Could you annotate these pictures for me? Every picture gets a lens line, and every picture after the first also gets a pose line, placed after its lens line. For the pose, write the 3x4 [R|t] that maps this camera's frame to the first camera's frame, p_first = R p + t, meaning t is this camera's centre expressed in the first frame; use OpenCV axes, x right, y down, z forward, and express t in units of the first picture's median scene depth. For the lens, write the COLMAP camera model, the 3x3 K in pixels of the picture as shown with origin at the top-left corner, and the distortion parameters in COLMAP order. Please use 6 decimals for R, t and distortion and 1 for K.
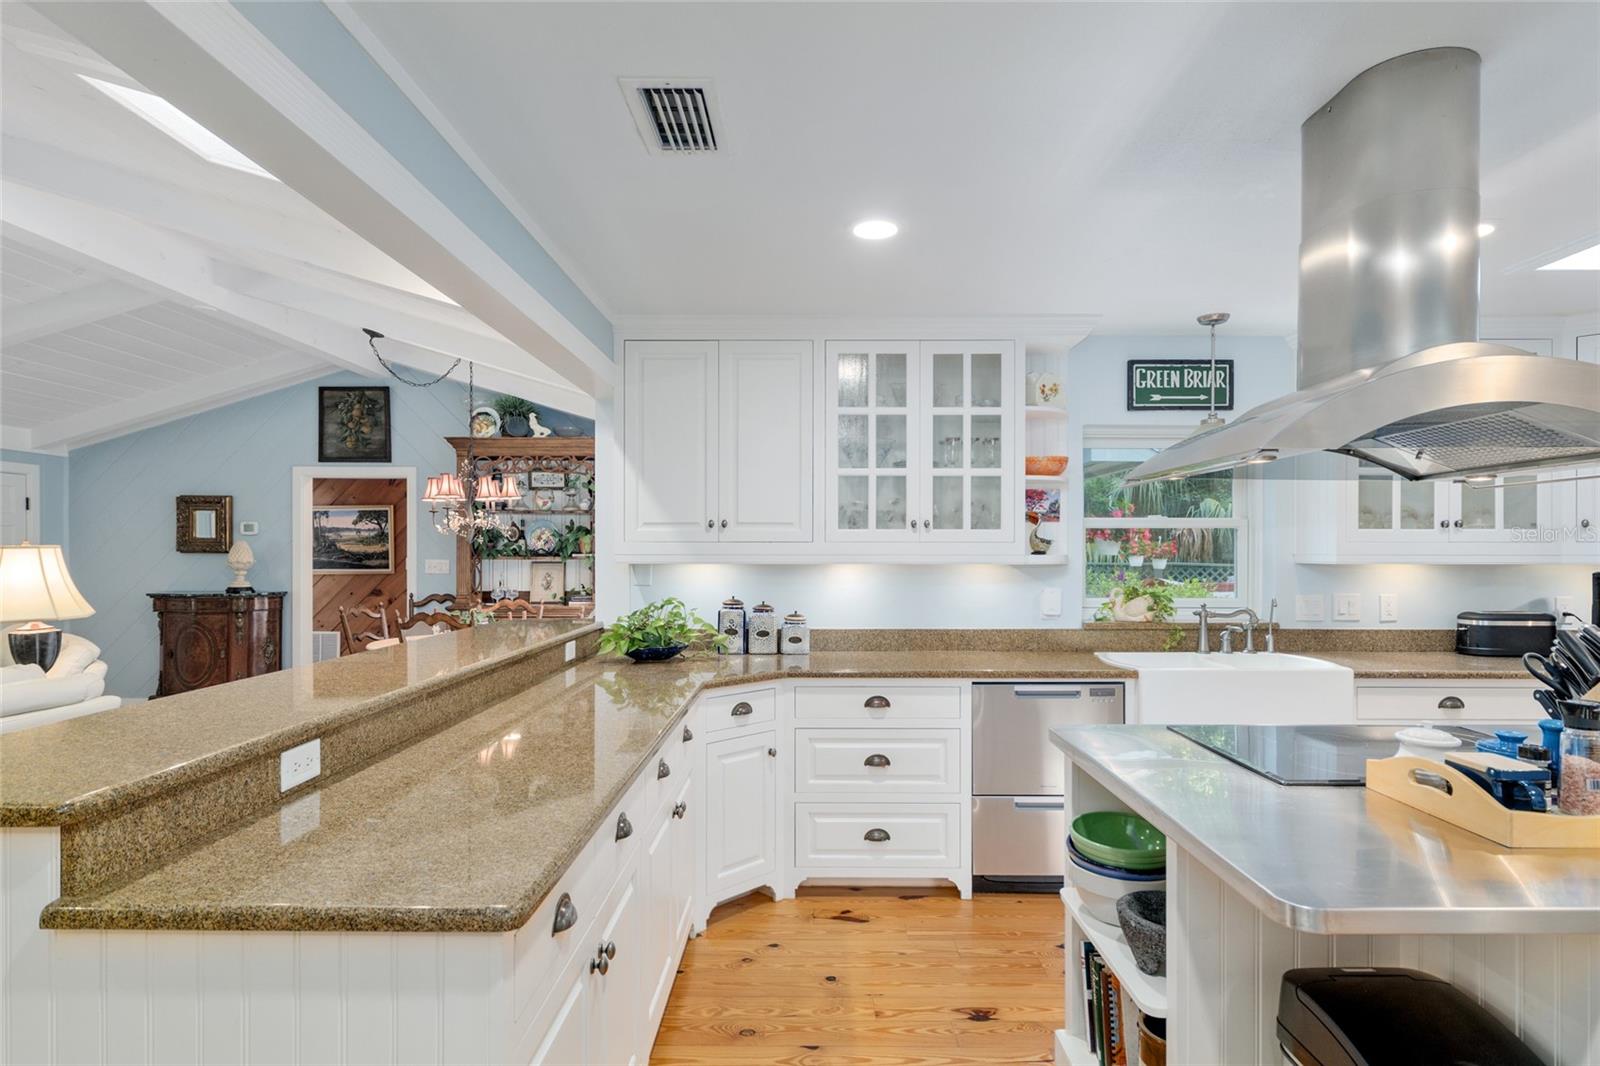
lens RADIAL K [[826.9, 0, 802.1], [0, 826.9, 551.9], [0, 0, 1]] dist [0.002950, -0.001061]
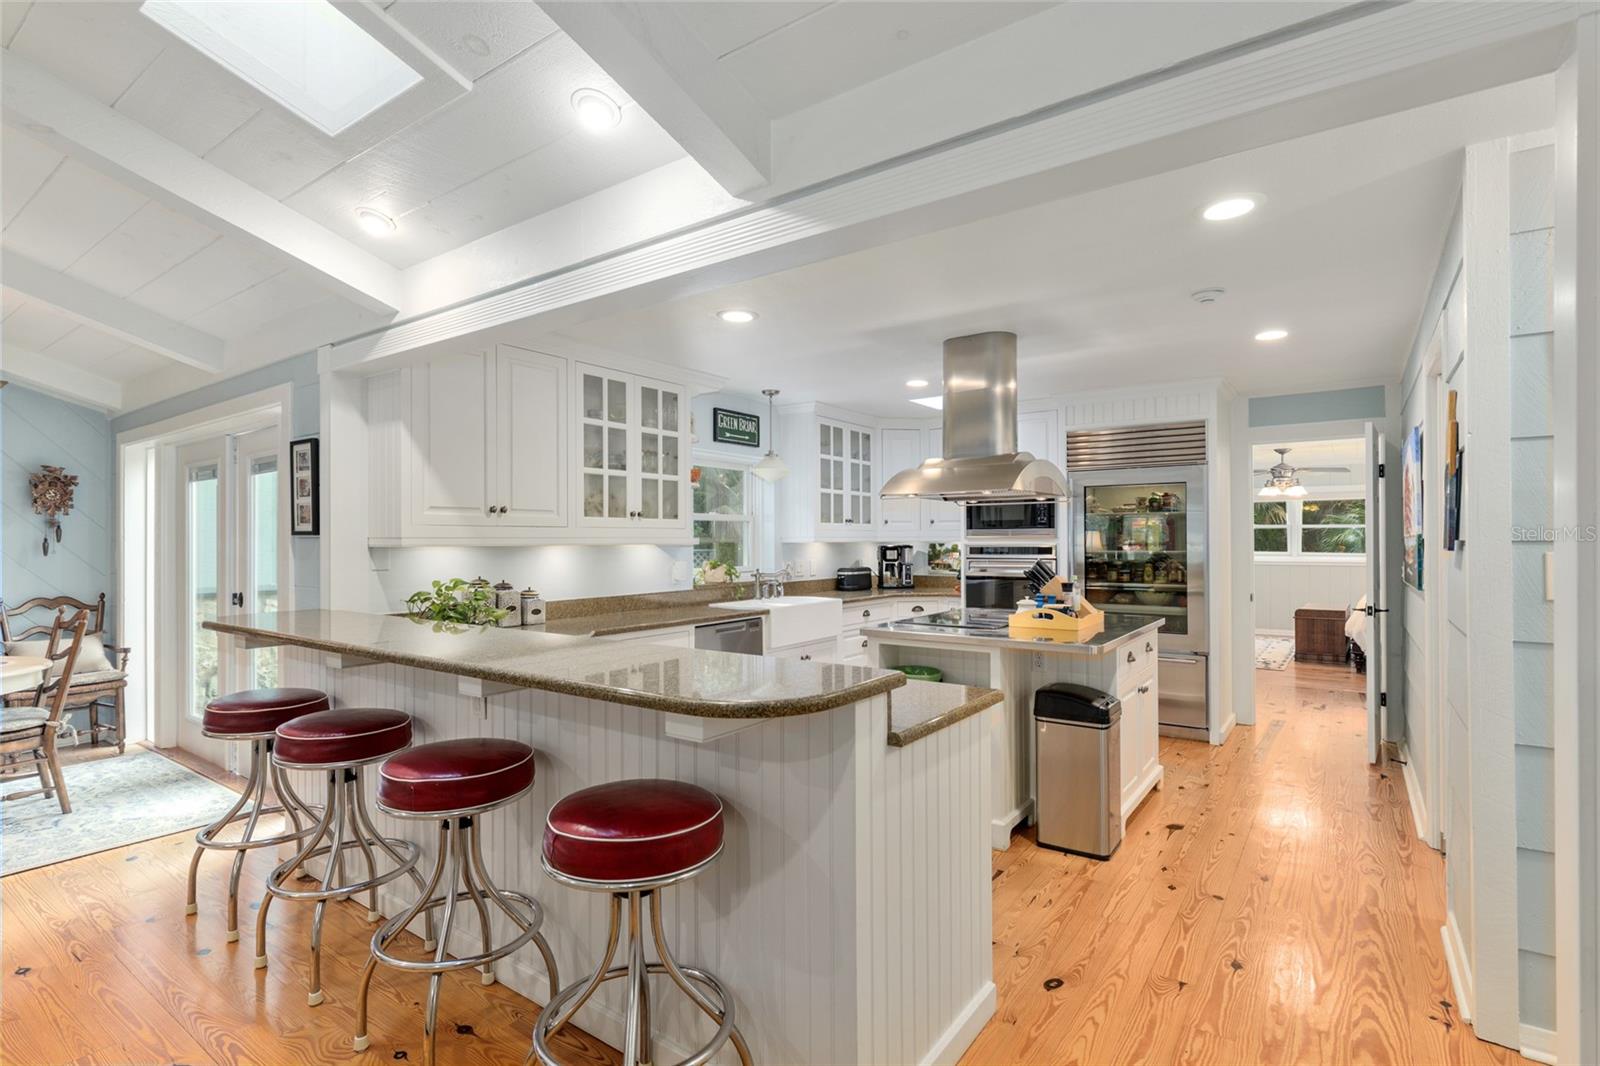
lens RADIAL K [[774.7, 0, 808.7], [0, 774.7, 537.0], [0, 0, 1]] dist [-0.004331, 0.001364]
pose [[0.567397, -0.000593, 0.823444, -0.661327], [0.007630, 0.999961, -0.004538, 0.009507], [-0.823409, 0.008858, 0.567379, 0.071150]]
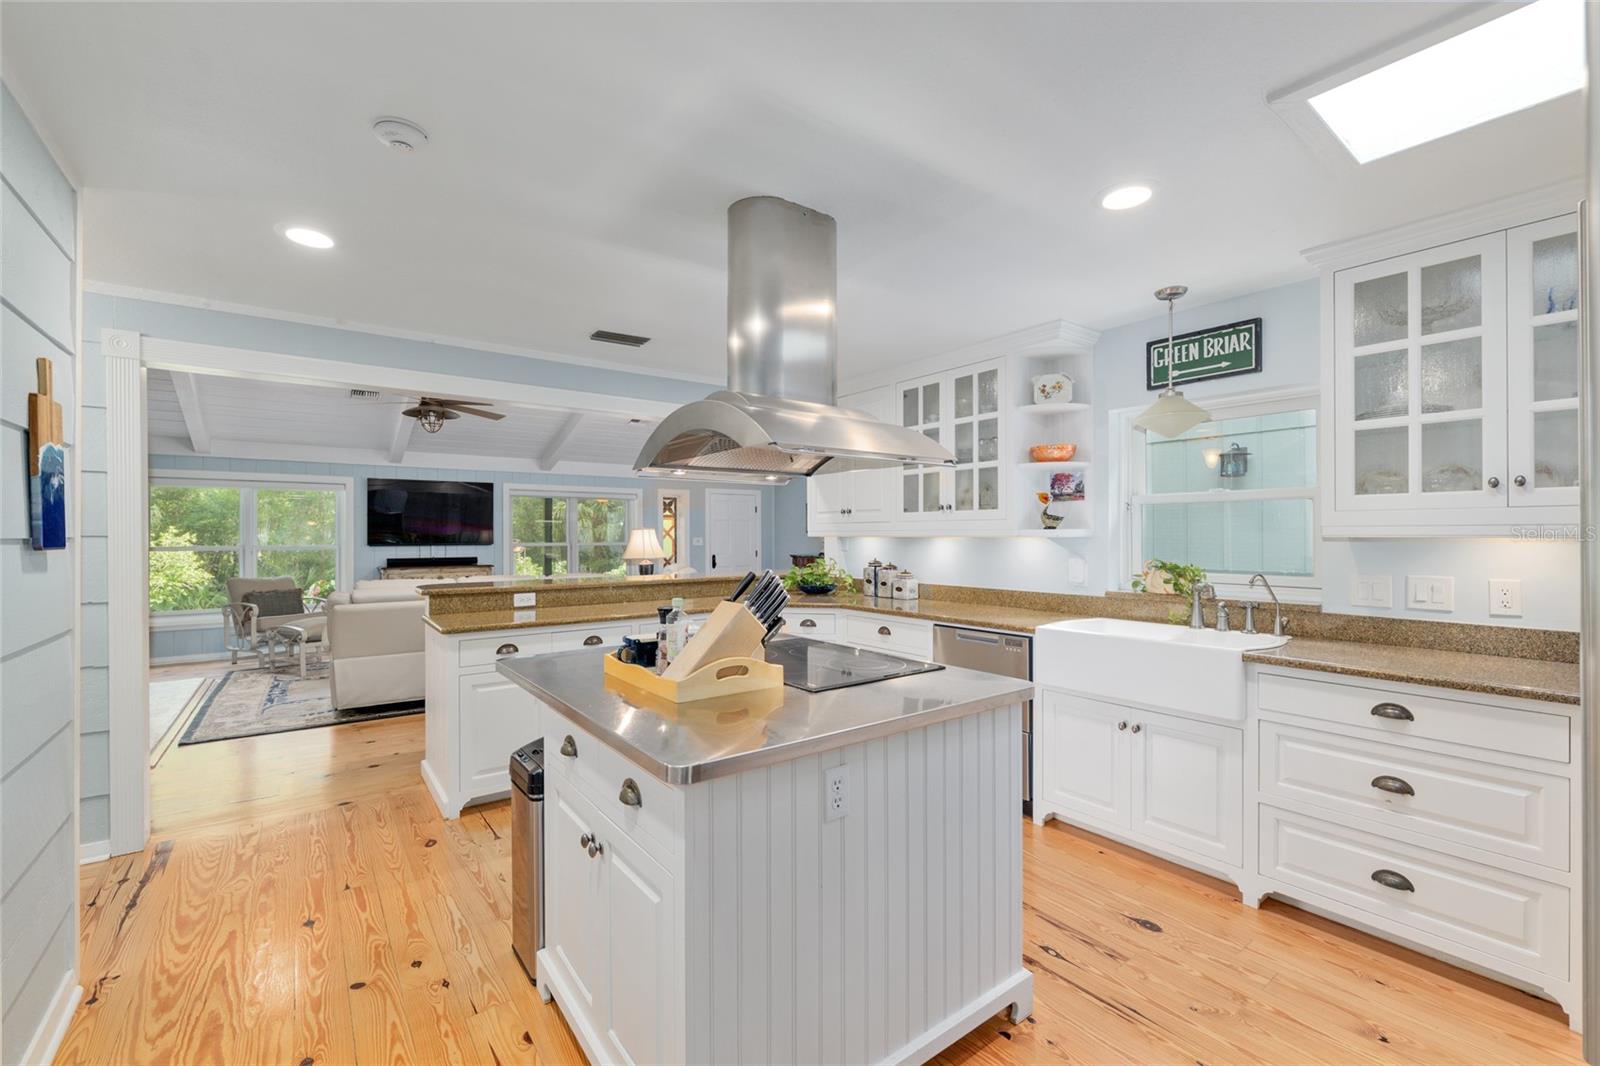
lens RADIAL K [[688.8, 0, 793.9], [0, 688.8, 530.0], [0, 0, 1]] dist [-0.005092, 0.000065]
pose [[0.594893, -0.006875, -0.803775, 0.827798], [0.001420, 0.999971, -0.007503, 0.010485], [0.803803, 0.003322, 0.594886, 0.127206]]
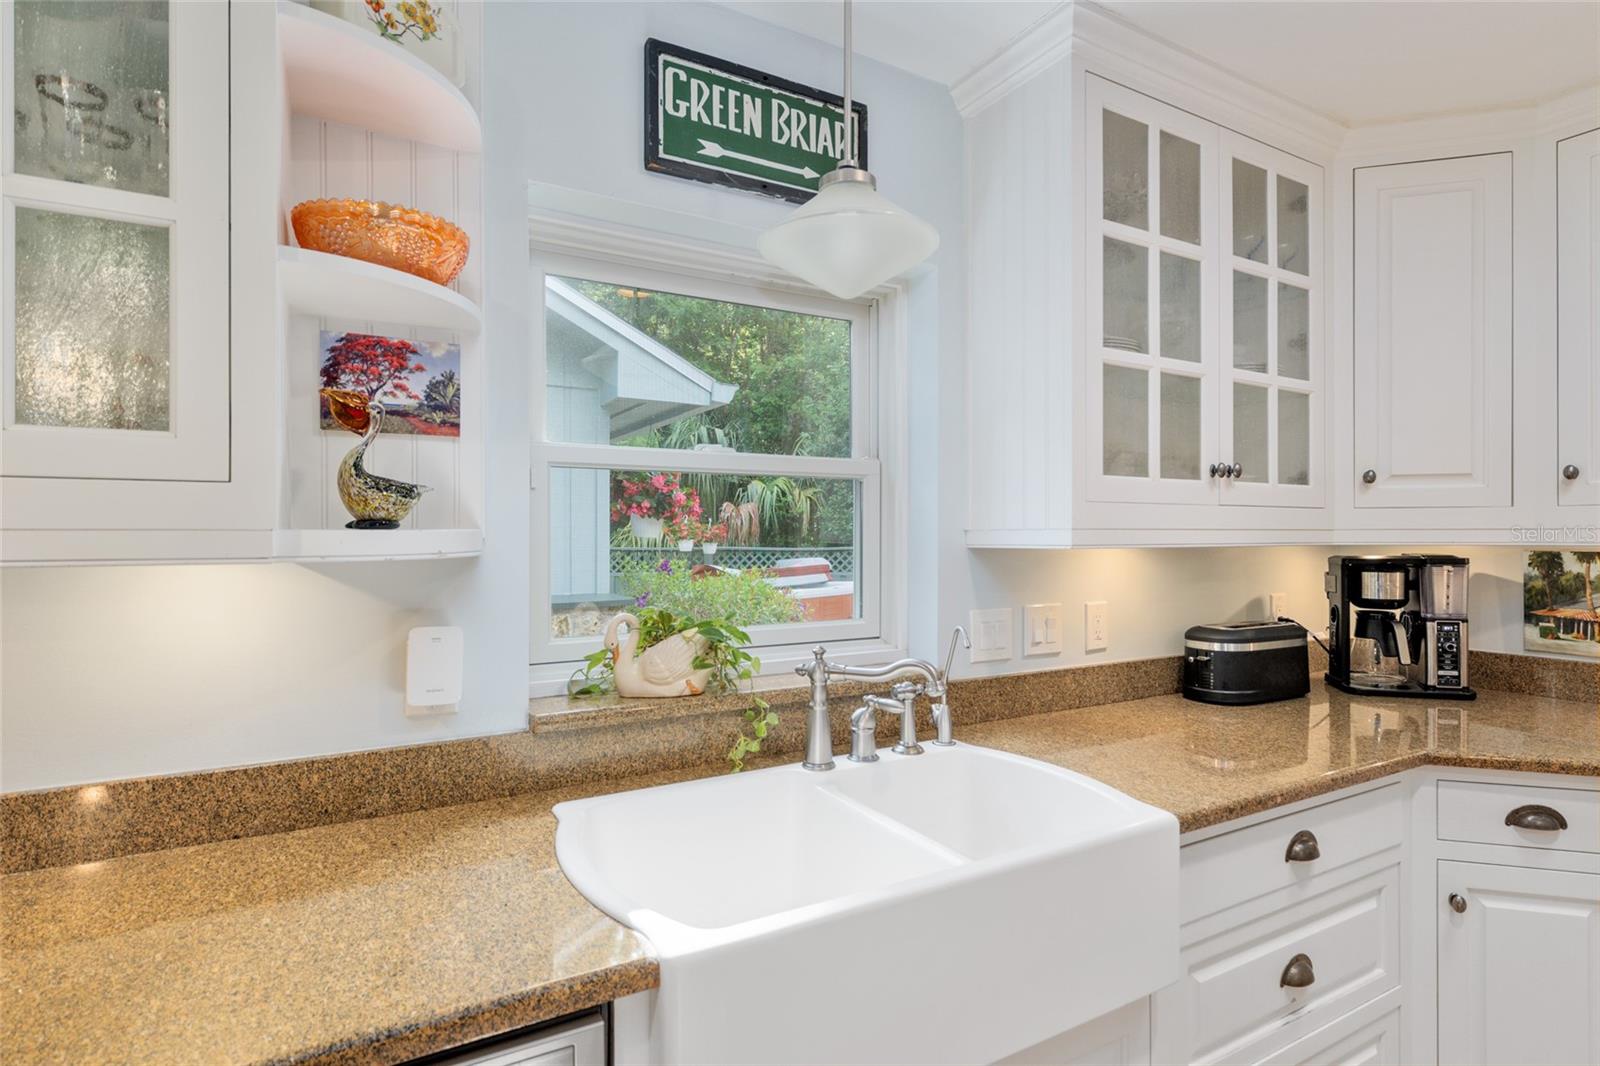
lens RADIAL K [[826.9, 0, 807.9], [0, 826.9, 534.7], [0, 0, 1]] dist [0.002950, -0.001061]
pose [[0.863965, -0.003106, 0.503542, 0.262031], [0.004210, 0.999991, -0.001056, 0.005985], [-0.503534, 0.003032, 0.863970, 0.622087]]
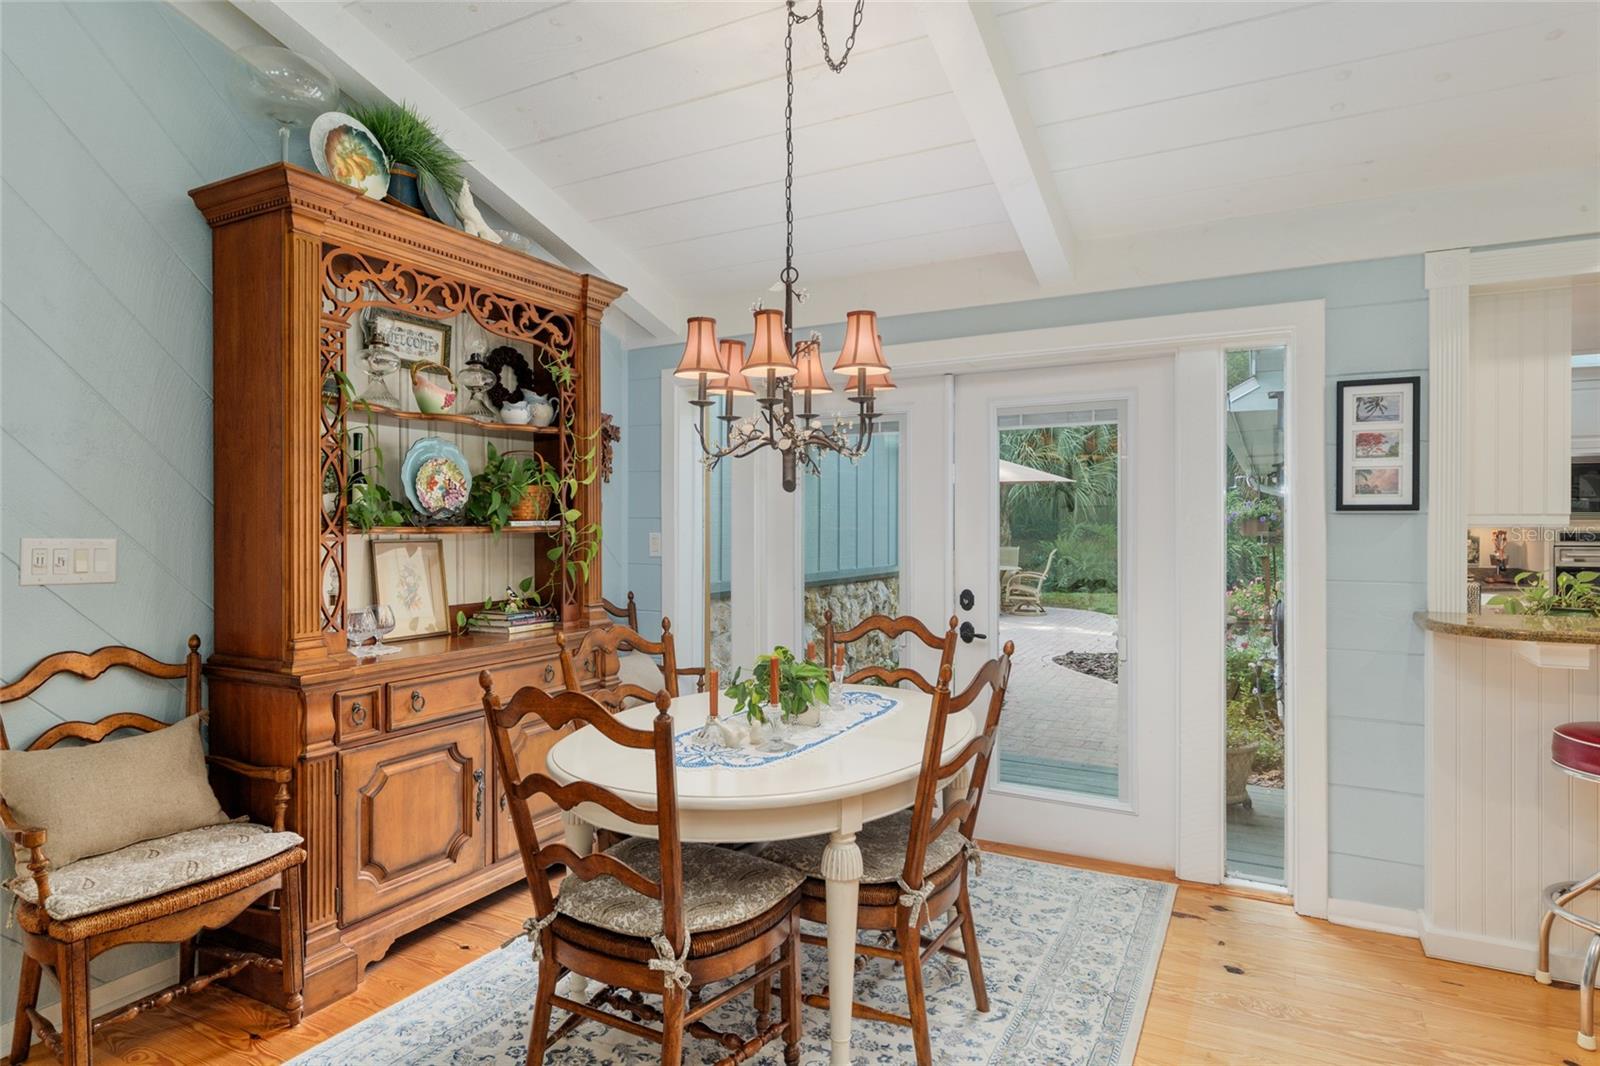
lens RADIAL K [[890.4, 0, 796.3], [0, 890.4, 522.1], [0, 0, 1]] dist [-0.001236, 0.000072]
pose [[0.453479, 0.003753, 0.891259, -1.150244], [0.002688, 0.999981, -0.005579, 0.011146], [-0.891263, 0.004926, 0.453460, 1.164576]]
